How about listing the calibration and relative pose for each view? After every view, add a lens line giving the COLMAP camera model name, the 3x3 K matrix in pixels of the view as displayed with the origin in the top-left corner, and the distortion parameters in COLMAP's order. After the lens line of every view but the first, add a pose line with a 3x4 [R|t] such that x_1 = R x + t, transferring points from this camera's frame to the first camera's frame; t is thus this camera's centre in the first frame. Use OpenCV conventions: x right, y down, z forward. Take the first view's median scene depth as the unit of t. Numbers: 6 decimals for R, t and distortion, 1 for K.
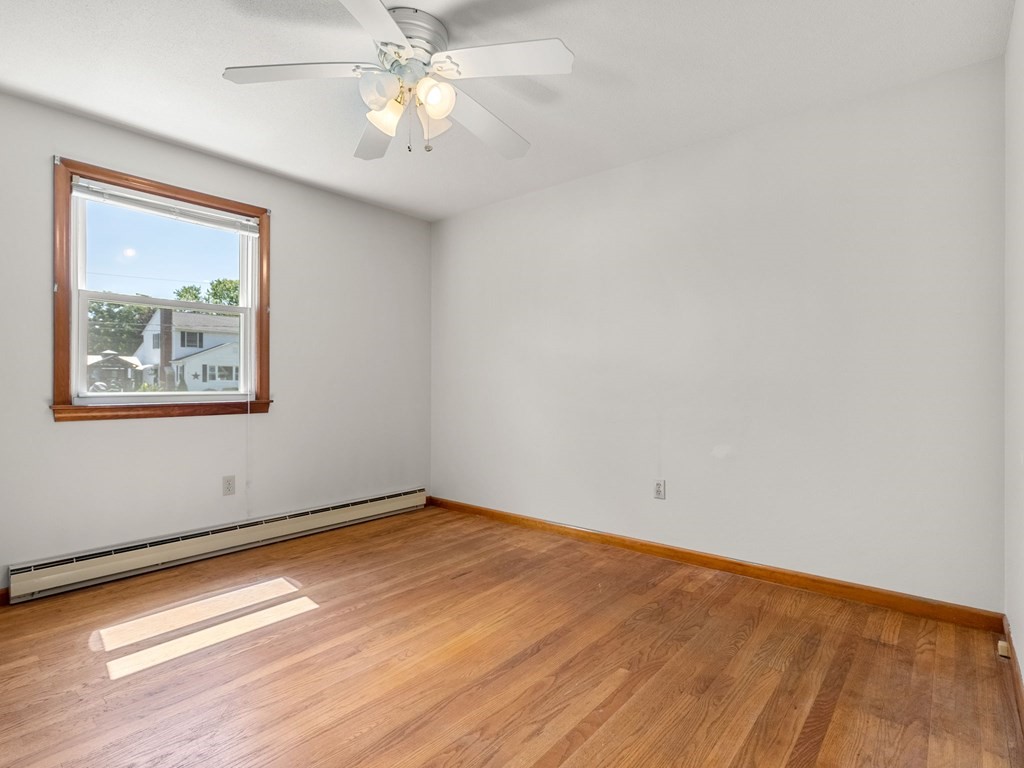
lens RADIAL K [[526.3, 0, 512.0], [0, 526.3, 384.0], [0, 0, 1]] dist [0.000555, 0.000919]
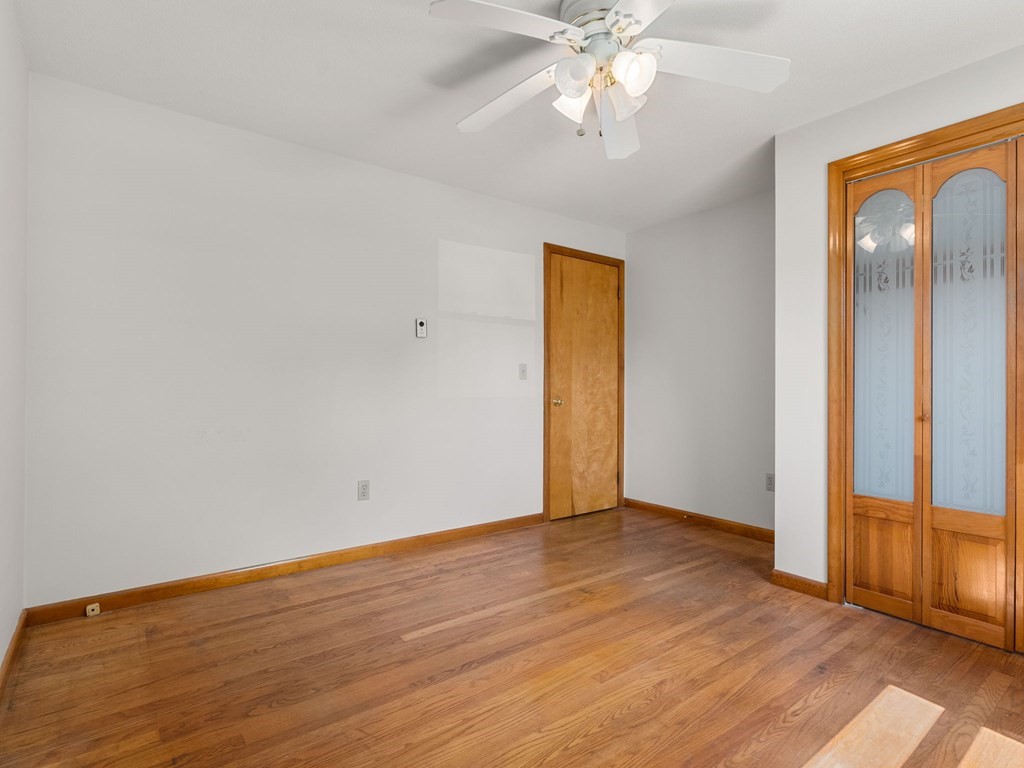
lens RADIAL K [[526.3, 0, 512.0], [0, 526.3, 384.0], [0, 0, 1]] dist [0.000555, 0.000919]
pose [[-0.976293, -0.003165, 0.216430, -0.152810], [-0.004681, 0.999968, -0.006492, -0.002112], [-0.216403, -0.007351, -0.976276, 1.210267]]
